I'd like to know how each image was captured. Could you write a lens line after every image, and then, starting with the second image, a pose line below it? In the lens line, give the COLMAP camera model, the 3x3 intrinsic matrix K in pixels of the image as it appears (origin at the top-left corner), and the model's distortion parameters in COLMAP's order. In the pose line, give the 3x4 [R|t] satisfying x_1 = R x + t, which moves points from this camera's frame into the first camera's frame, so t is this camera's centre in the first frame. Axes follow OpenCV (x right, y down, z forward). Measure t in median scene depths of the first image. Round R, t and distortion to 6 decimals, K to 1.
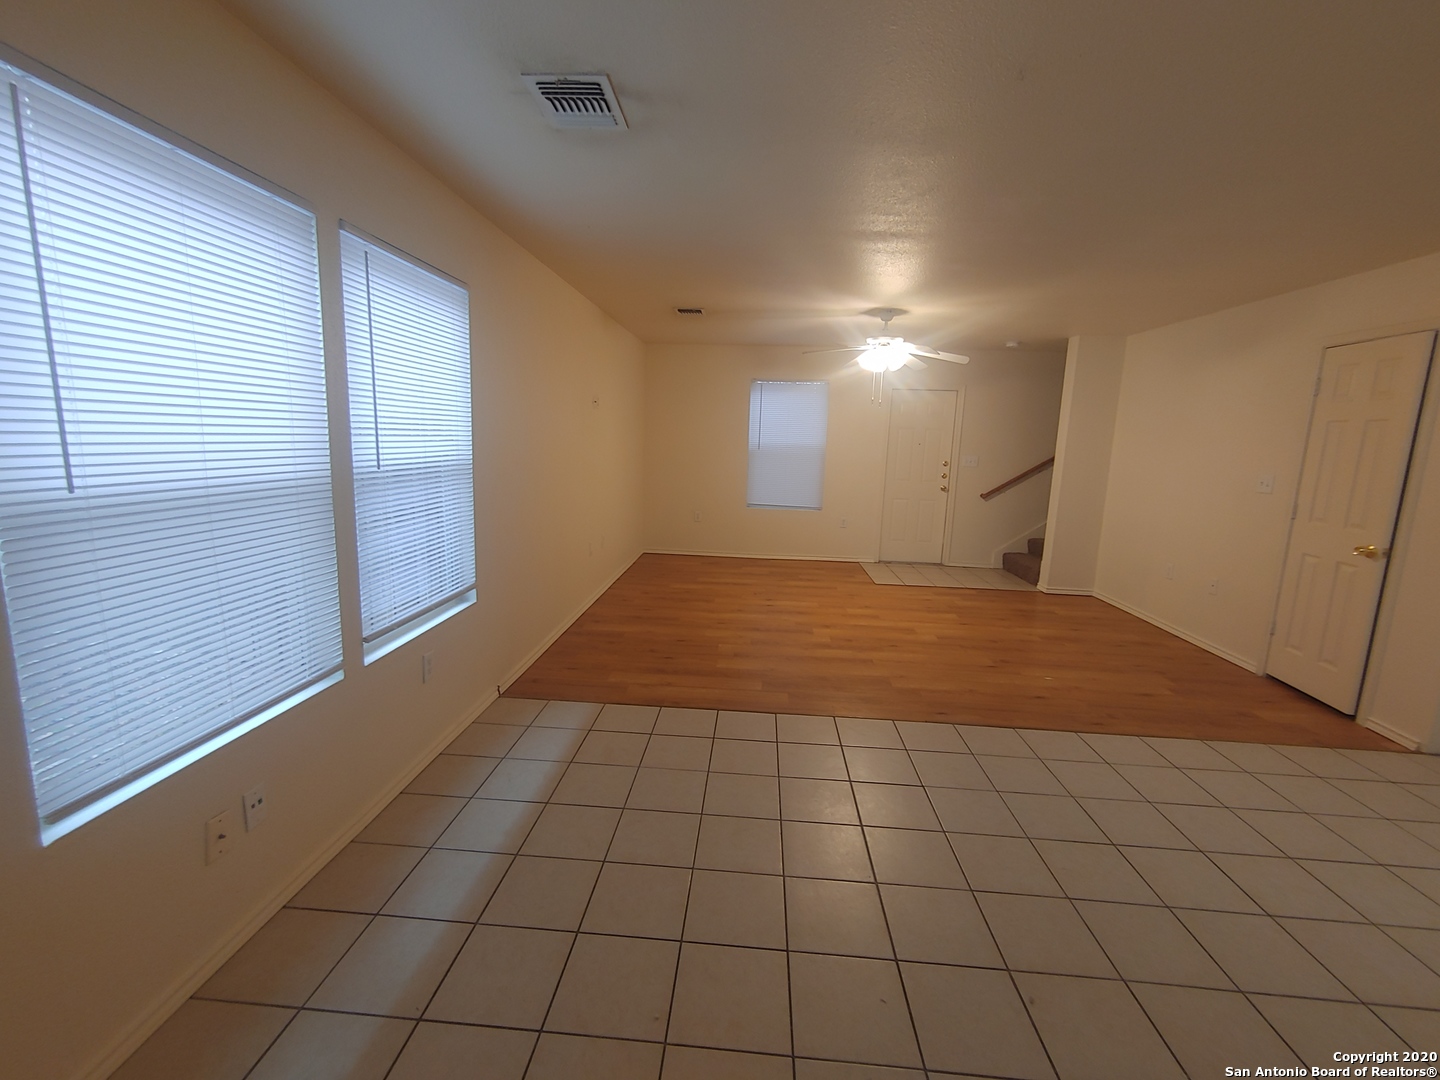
lens RADIAL K [[614.7, 0, 720.7], [0, 614.7, 540.1], [0, 0, 1]] dist [0.003472, 0.000367]
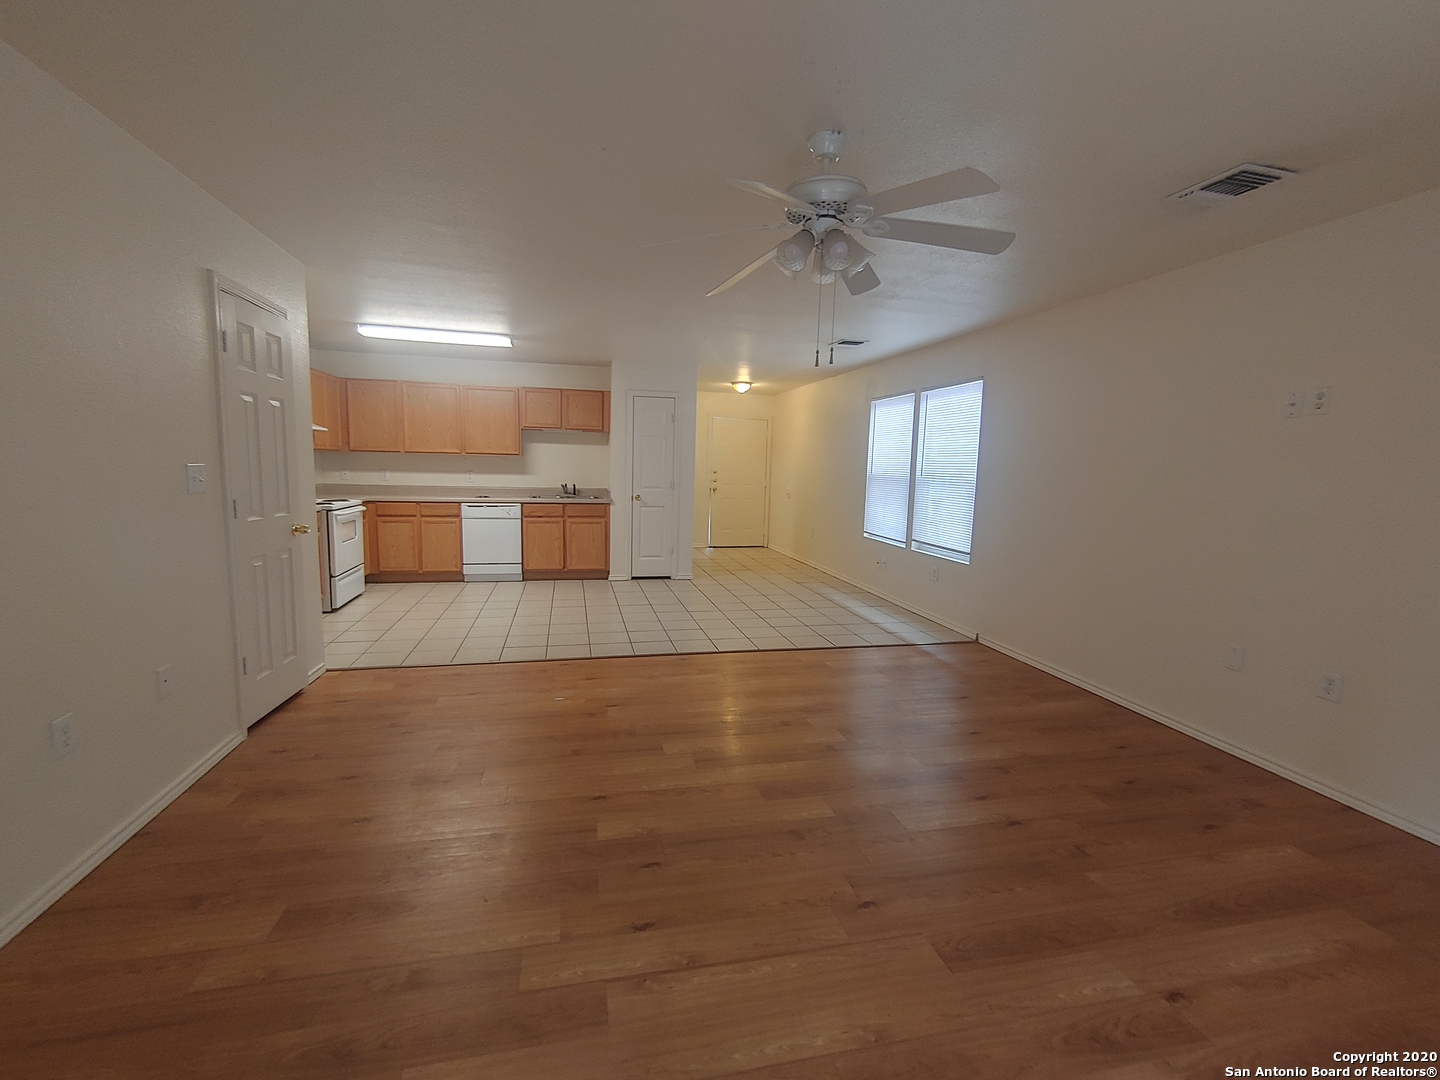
lens RADIAL K [[614.7, 0, 716.8], [0, 614.7, 537.0], [0, 0, 1]] dist [0.003472, 0.000367]
pose [[-0.956393, -0.026311, -0.290894, 0.618158], [-0.106730, 0.958544, 0.264202, -0.283495], [0.271883, 0.283728, -0.919553, 1.945032]]
